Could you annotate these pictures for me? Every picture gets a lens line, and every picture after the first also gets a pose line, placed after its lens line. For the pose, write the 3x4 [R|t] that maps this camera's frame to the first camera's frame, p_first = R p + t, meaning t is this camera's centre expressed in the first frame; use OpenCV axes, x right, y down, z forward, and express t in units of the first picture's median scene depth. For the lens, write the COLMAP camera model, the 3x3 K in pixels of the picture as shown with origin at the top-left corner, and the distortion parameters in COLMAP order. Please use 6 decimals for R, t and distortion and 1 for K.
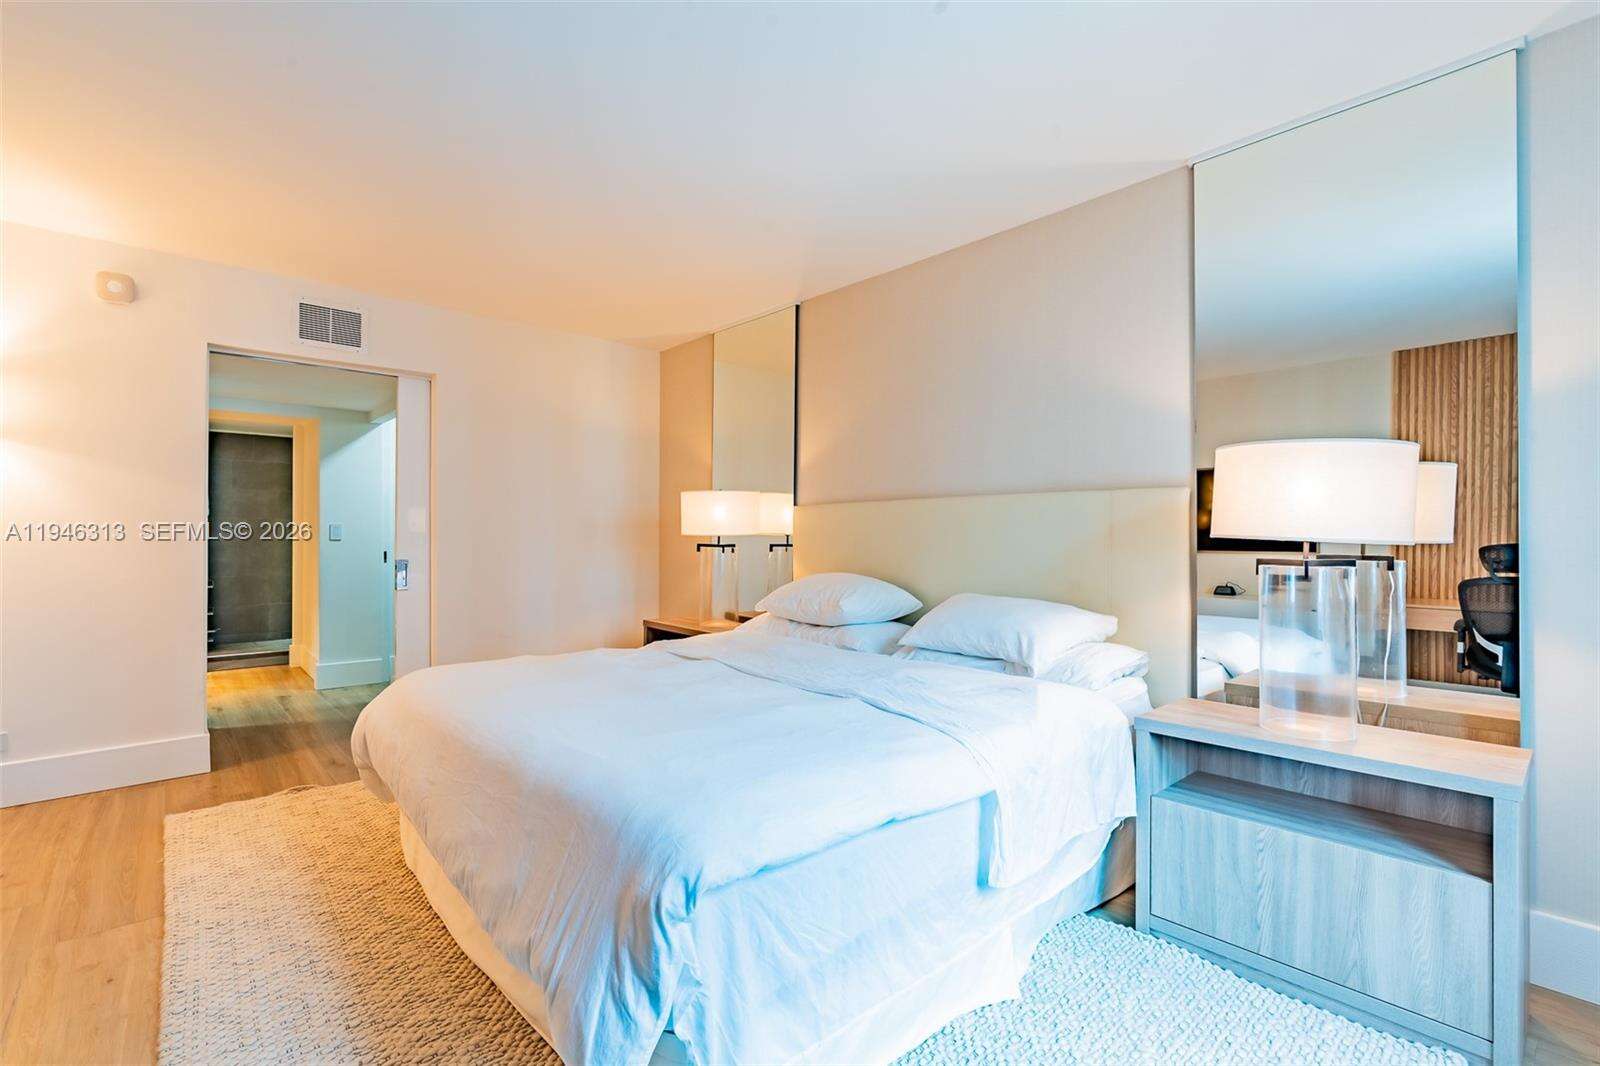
lens RADIAL K [[724.9, 0, 800.0], [0, 724.9, 533.0], [0, 0, 1]] dist [0.000293, 0.000137]
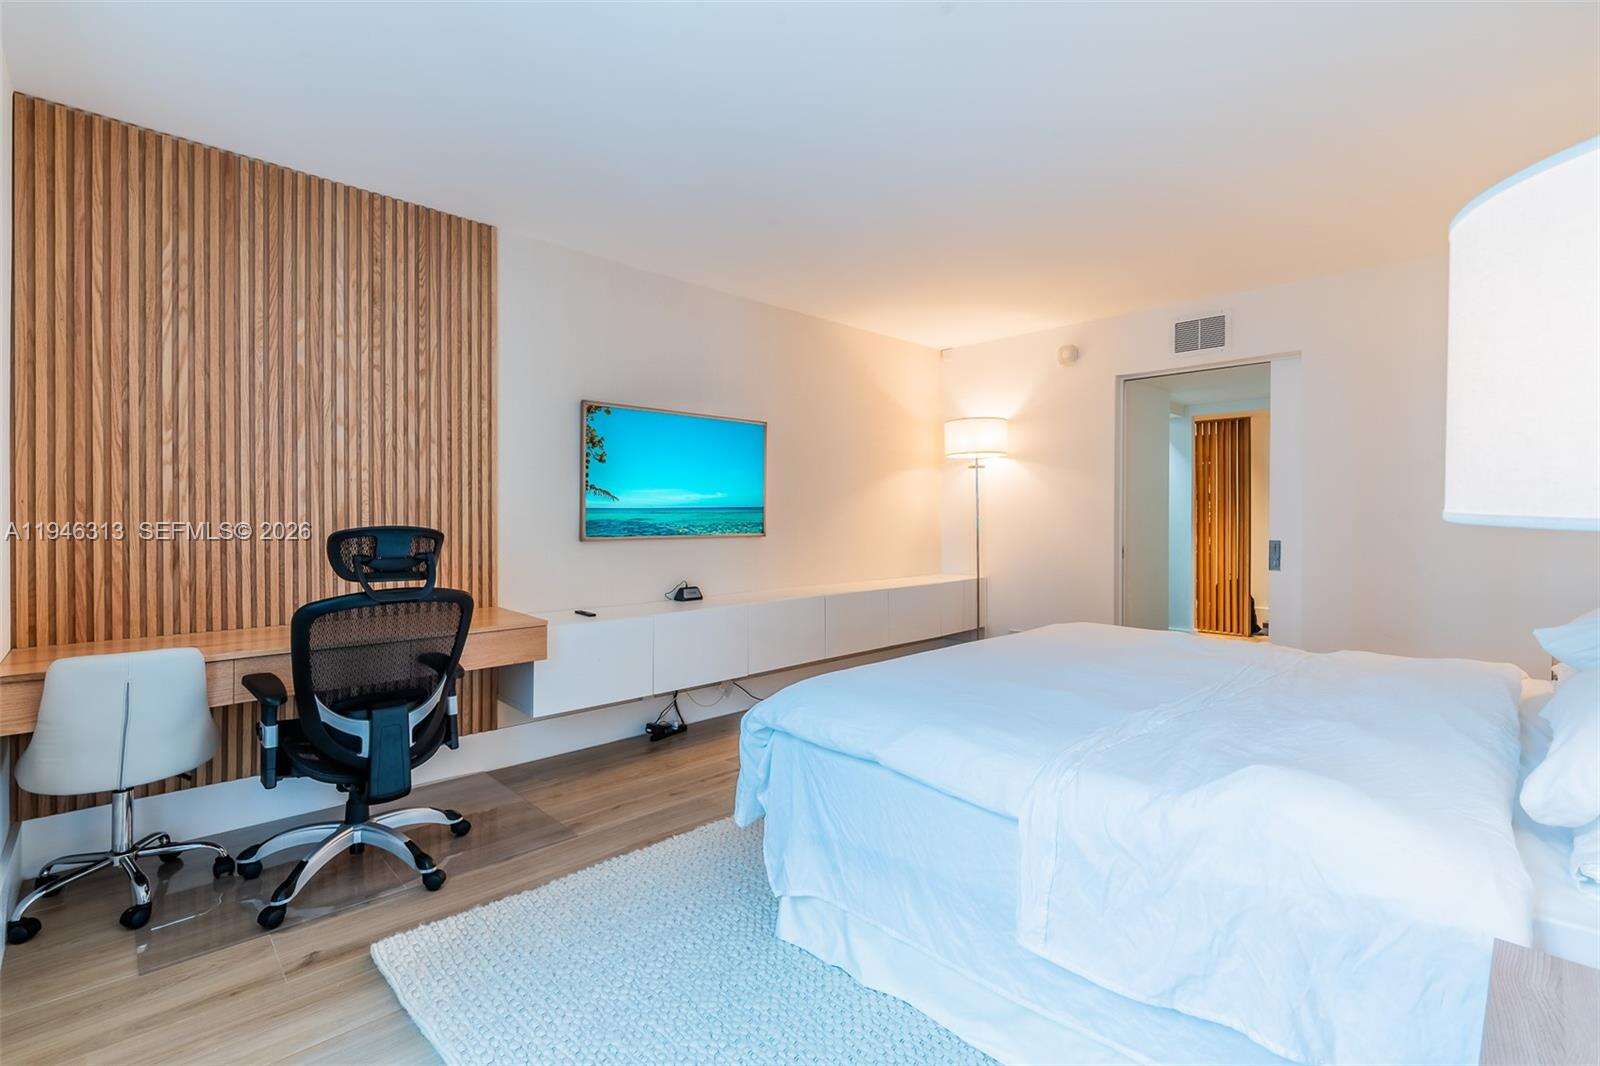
lens RADIAL K [[724.9, 0, 800.0], [0, 724.9, 533.0], [0, 0, 1]] dist [0.000293, 0.000137]
pose [[0.031528, 0.014026, -0.999404, 0.580404], [-0.008928, 0.999866, 0.013751, 0.020563], [0.999463, 0.008489, 0.031649, 0.405190]]
